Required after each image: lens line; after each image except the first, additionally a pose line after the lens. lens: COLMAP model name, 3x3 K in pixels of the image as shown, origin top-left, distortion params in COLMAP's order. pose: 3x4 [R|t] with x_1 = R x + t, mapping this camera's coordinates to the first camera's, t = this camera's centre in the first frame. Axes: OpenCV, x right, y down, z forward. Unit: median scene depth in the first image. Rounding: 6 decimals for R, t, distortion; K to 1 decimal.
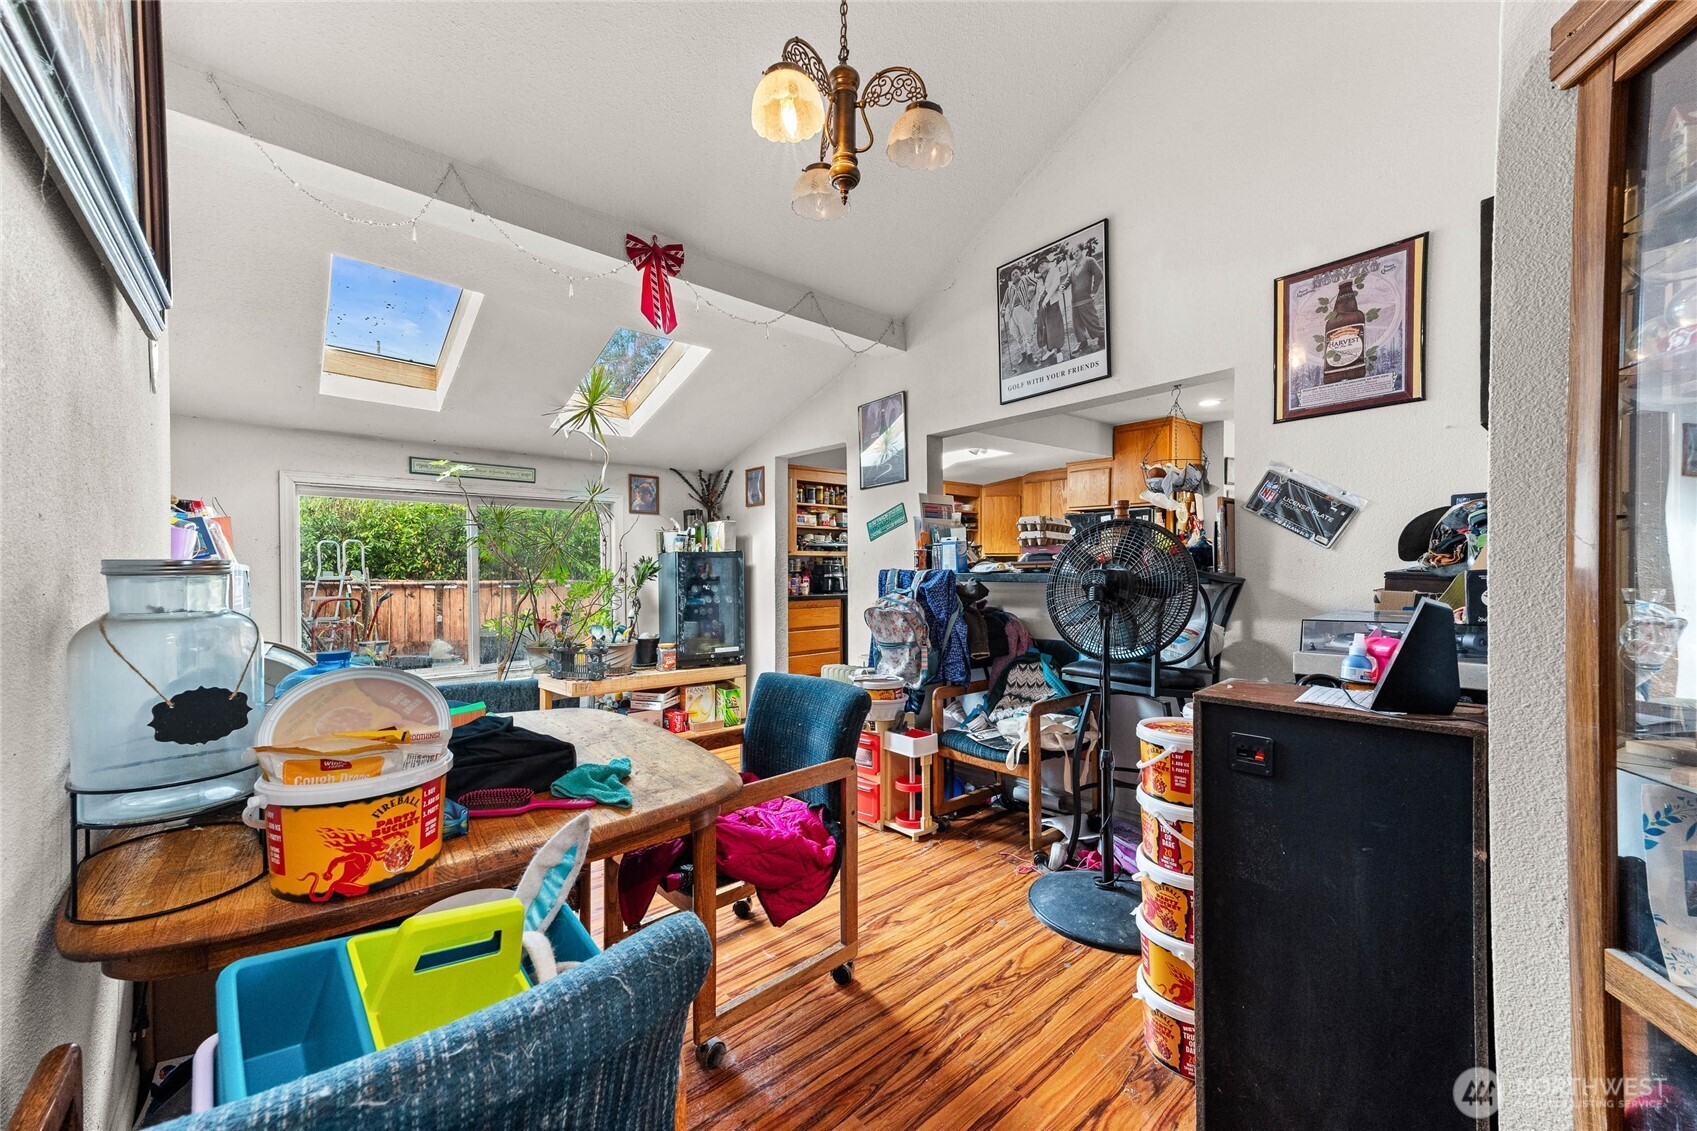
lens RADIAL K [[648.4, 0, 849.0], [0, 648.4, 573.1], [0, 0, 1]] dist [0.002445, 0.000069]
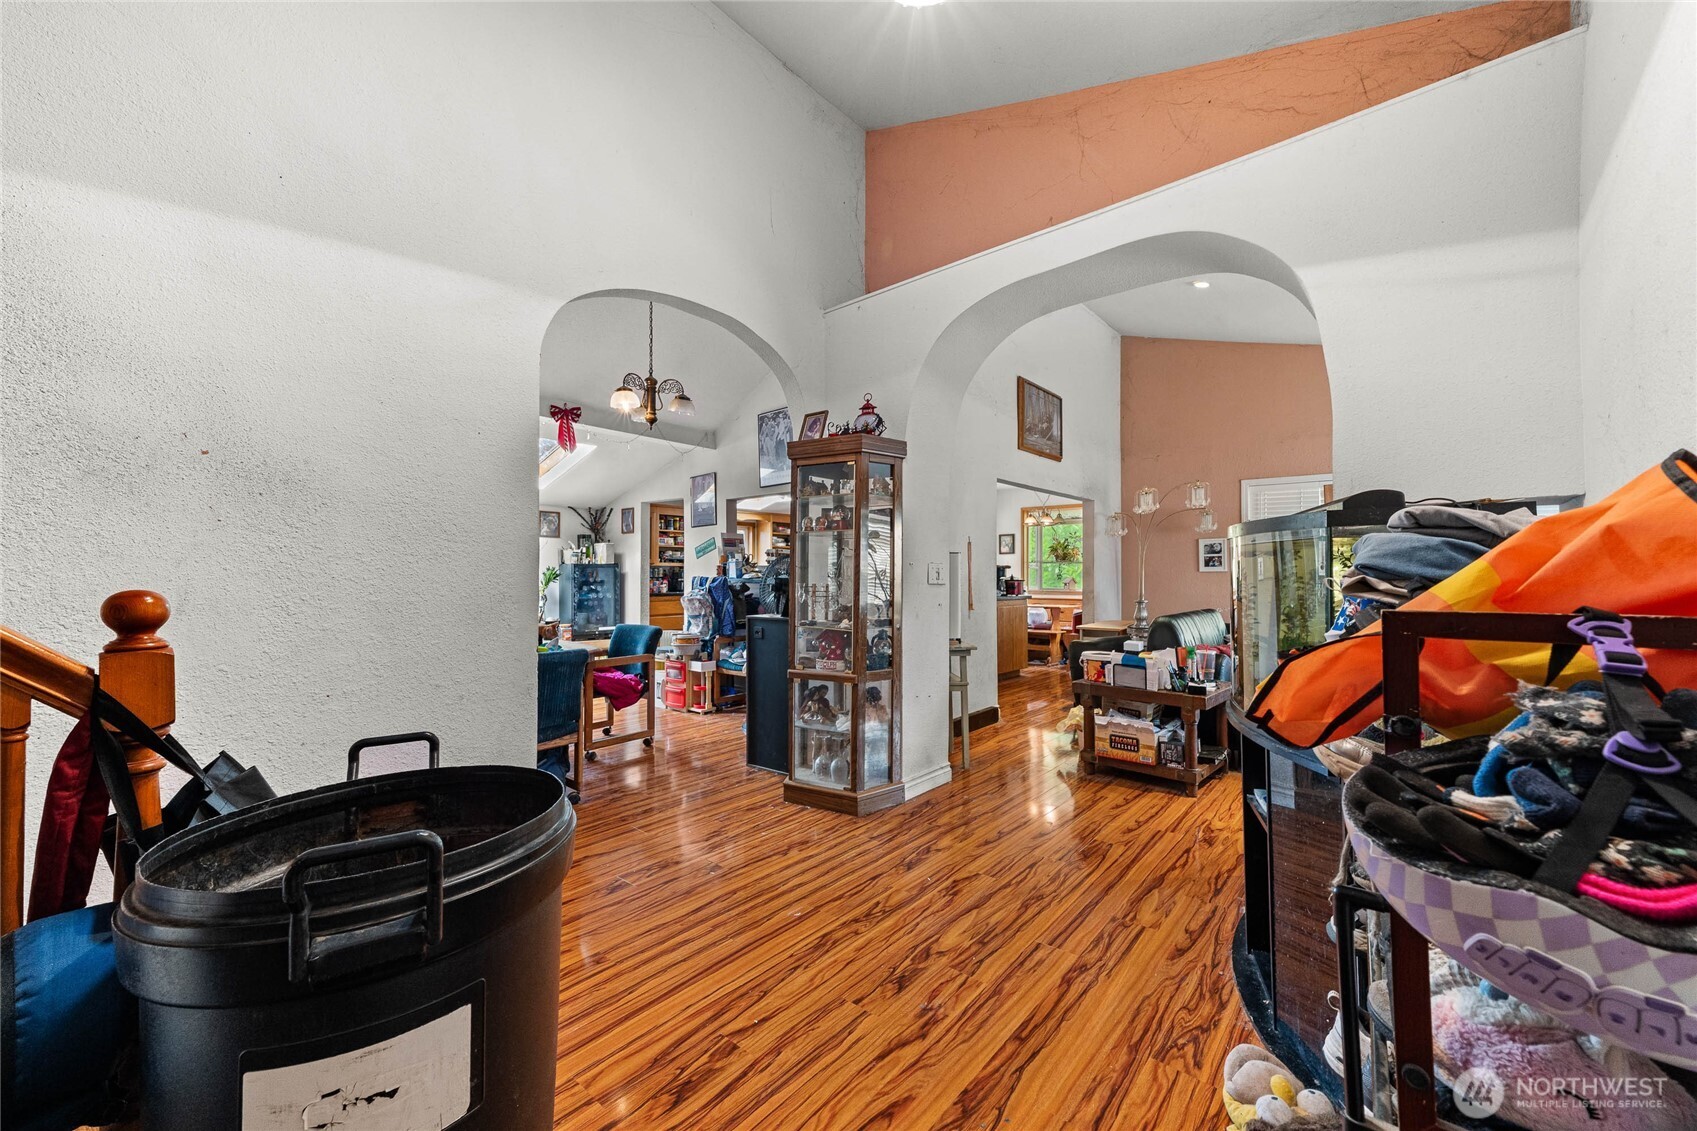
lens RADIAL K [[648.4, 0, 854.8], [0, 648.4, 568.2], [0, 0, 1]] dist [0.002445, 0.000069]
pose [[0.986870, 0.005462, 0.161424, 0.175443], [-0.003323, 0.999903, -0.013515, -0.004511], [-0.161482, 0.012801, 0.986793, -0.754389]]
